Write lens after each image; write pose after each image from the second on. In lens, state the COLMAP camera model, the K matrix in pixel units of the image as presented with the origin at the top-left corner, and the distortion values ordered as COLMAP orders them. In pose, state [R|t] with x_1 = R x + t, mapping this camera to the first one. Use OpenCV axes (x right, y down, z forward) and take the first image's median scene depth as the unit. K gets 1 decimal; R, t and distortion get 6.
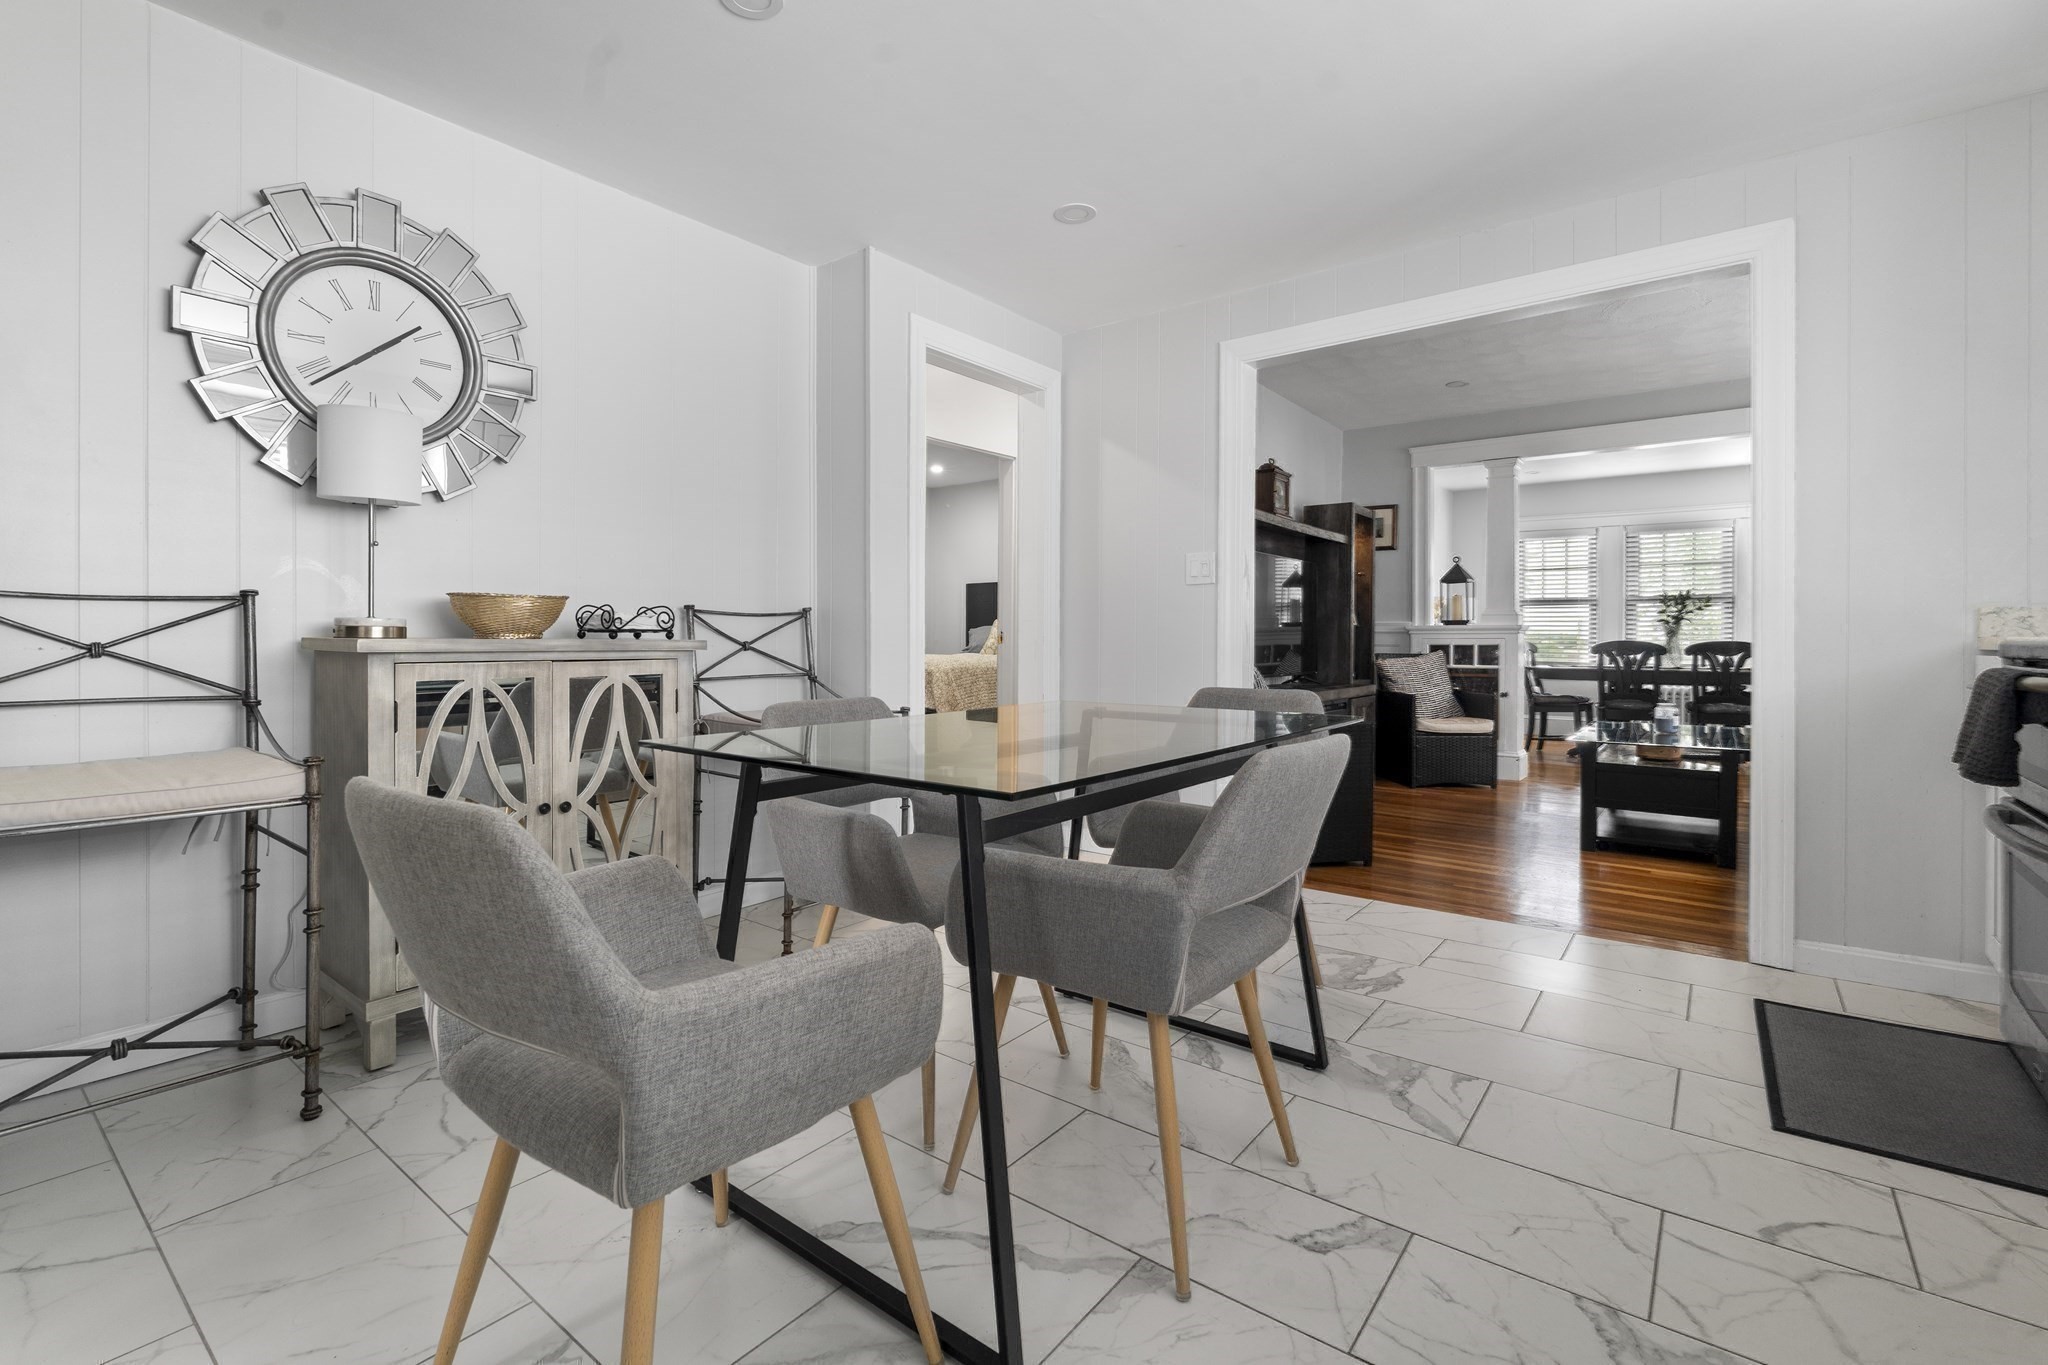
lens RADIAL K [[904.0, 0, 1036.1], [0, 904.0, 635.2], [0, 0, 1]] dist [-0.005728, -0.000908]
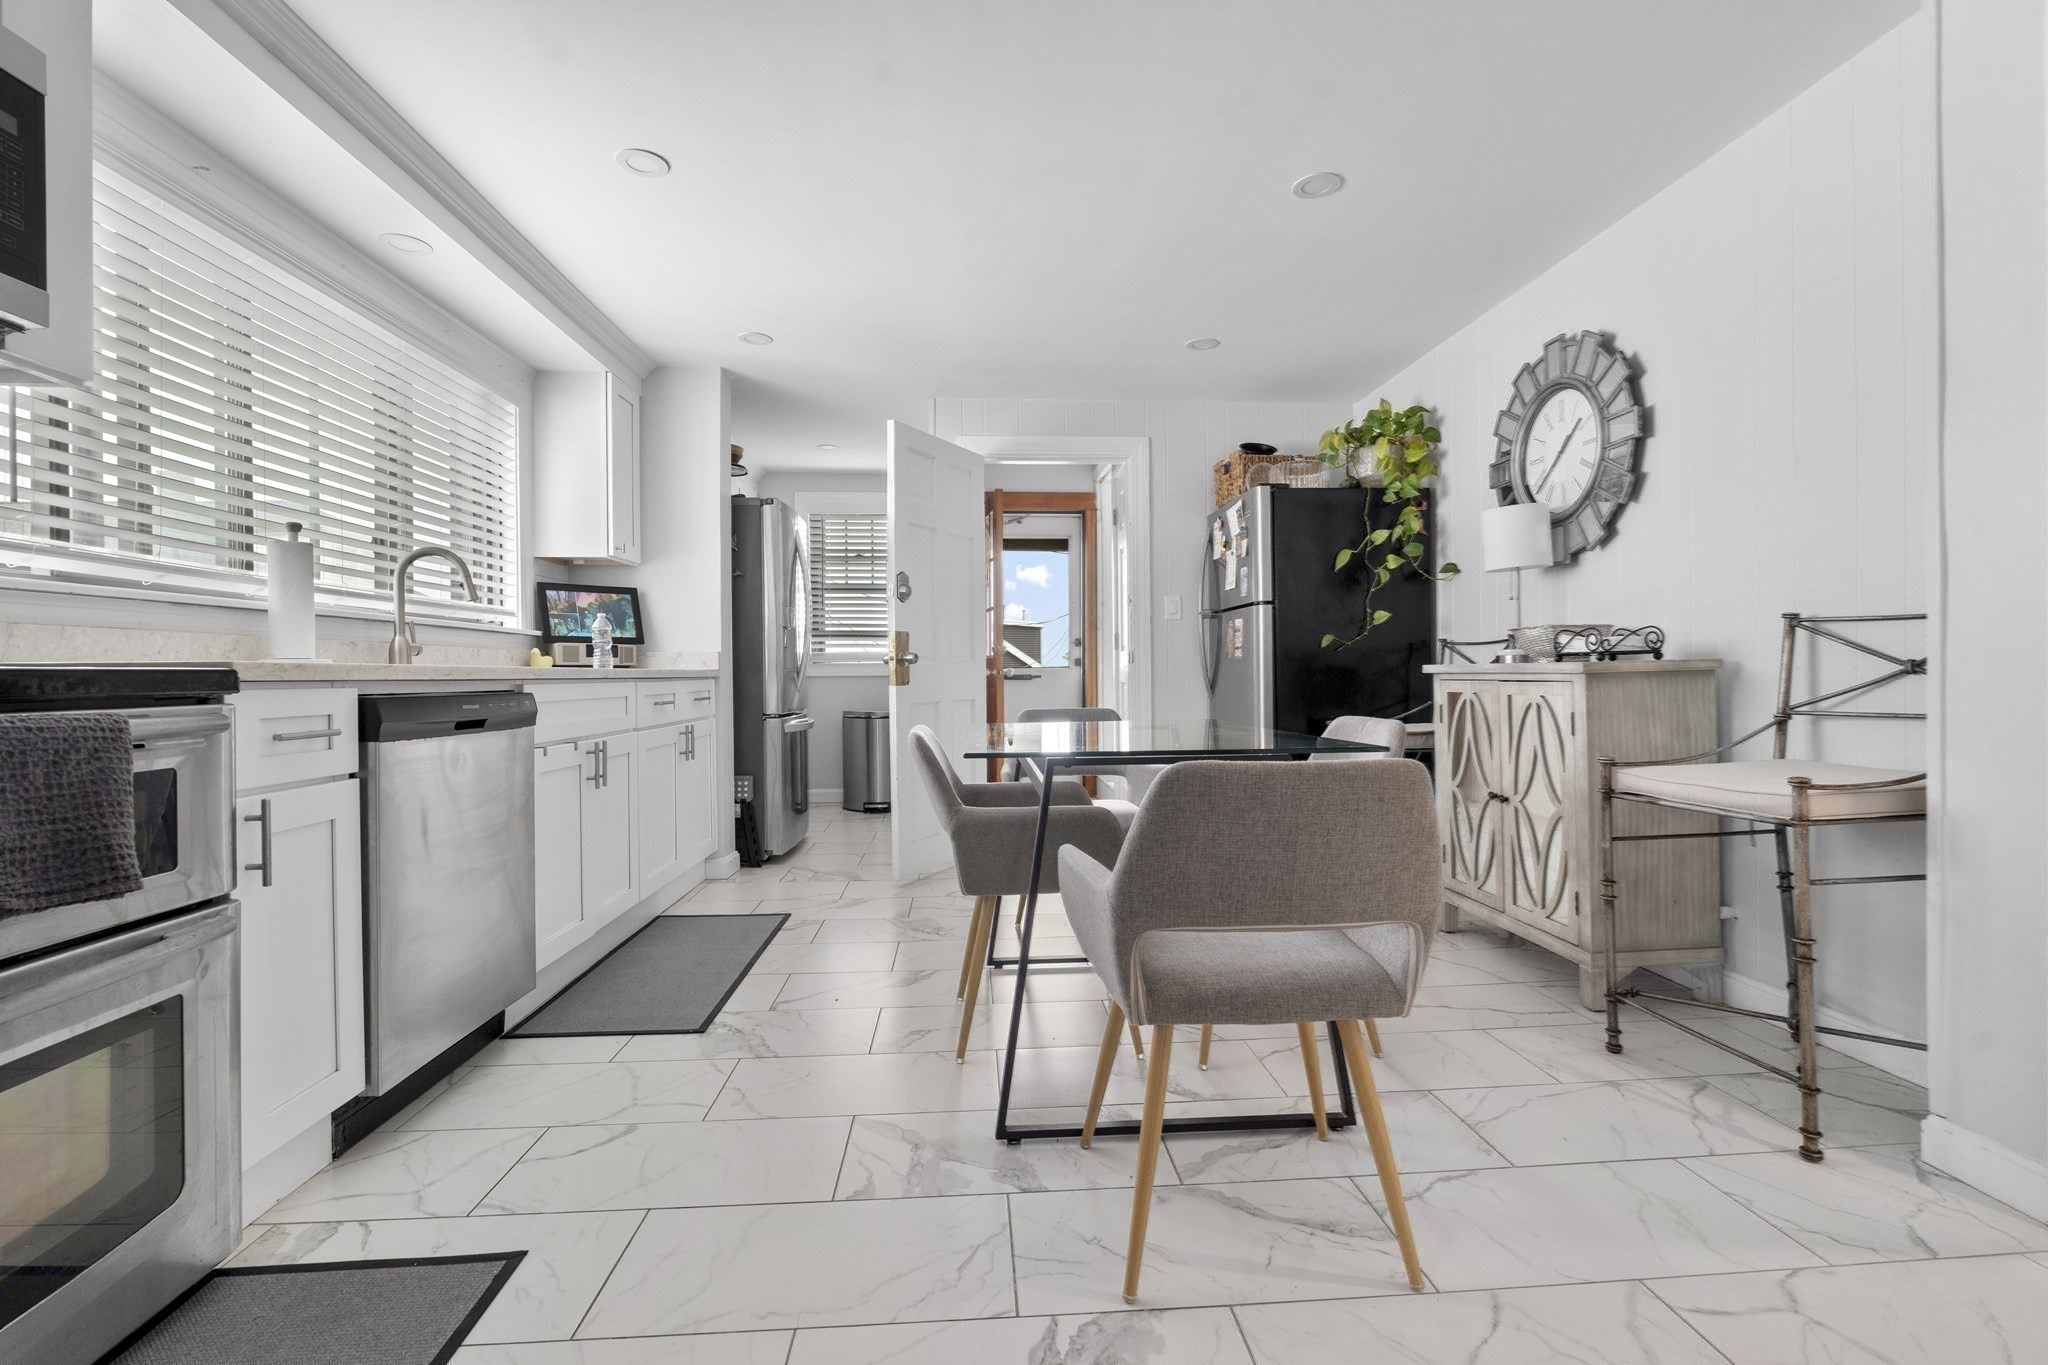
lens RADIAL K [[904.0, 0, 1027.4], [0, 904.0, 676.2], [0, 0, 1]] dist [-0.005728, -0.000908]
pose [[-0.752156, 0.015011, -0.658814, 0.778052], [0.017321, 0.999845, 0.003006, 0.008058], [0.658757, -0.009150, -0.752300, 1.494044]]
